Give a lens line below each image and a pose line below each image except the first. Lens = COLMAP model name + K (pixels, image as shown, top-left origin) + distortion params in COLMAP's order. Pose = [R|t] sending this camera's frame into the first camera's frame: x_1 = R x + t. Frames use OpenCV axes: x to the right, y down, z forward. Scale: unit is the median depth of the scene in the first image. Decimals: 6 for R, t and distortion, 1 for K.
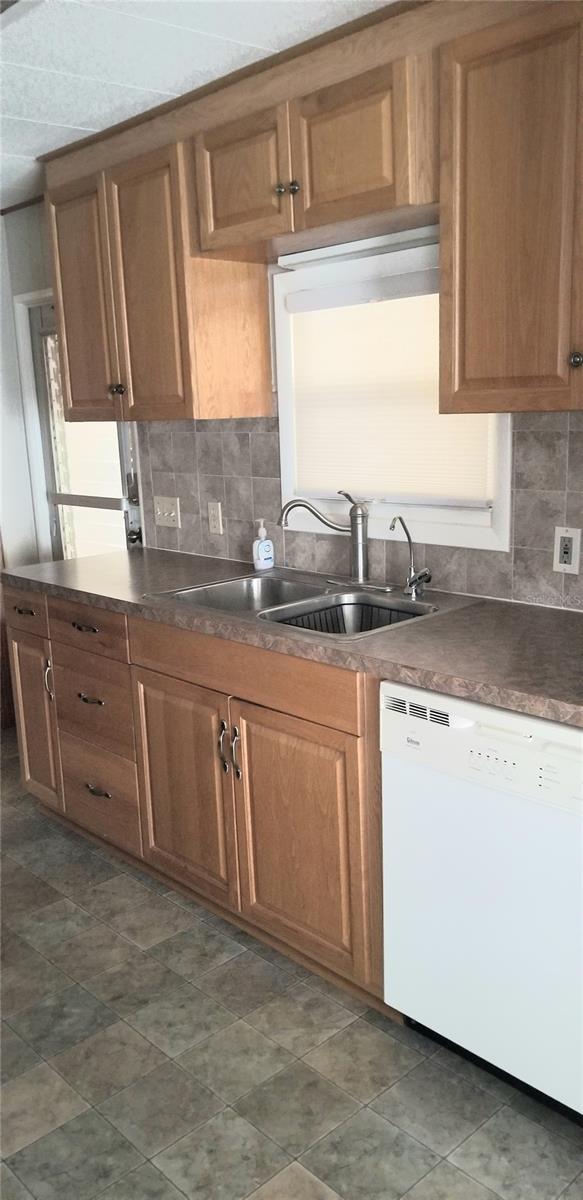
lens RADIAL K [[940.6, 0, 314.5], [0, 940.6, 597.2], [0, 0, 1]] dist [0.086983, -0.134951]
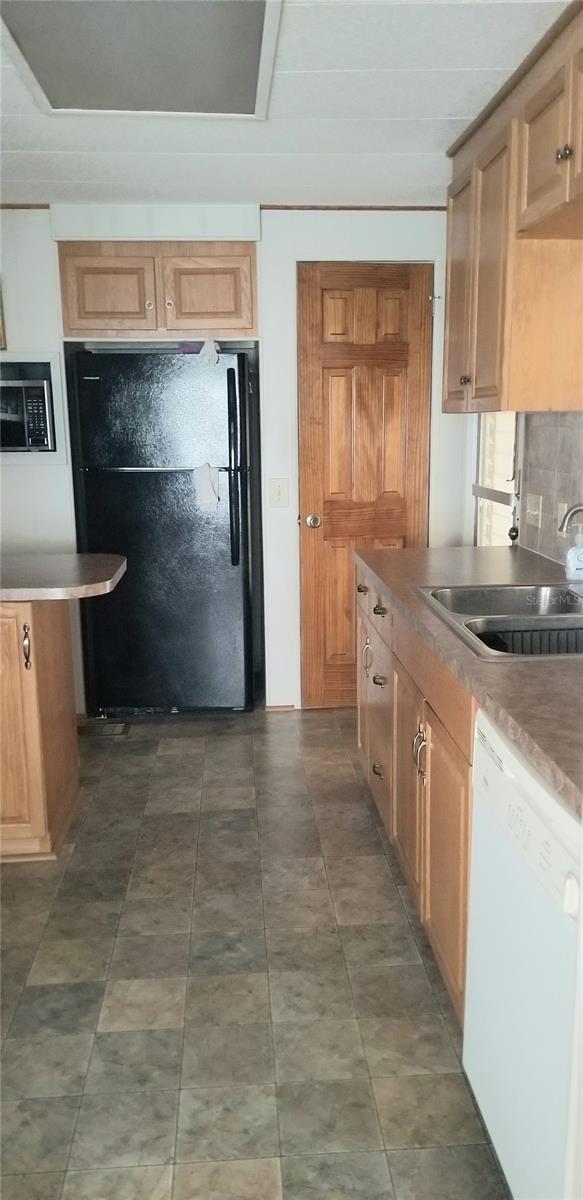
lens RADIAL K [[940.6, 0, 286.1], [0, 940.6, 602.7], [0, 0, 1]] dist [0.086983, -0.134951]
pose [[0.763308, 0.142583, -0.630104, 0.434000], [-0.135895, 0.988955, 0.059163, -0.033375], [0.631580, 0.040469, 0.774254, 0.173653]]
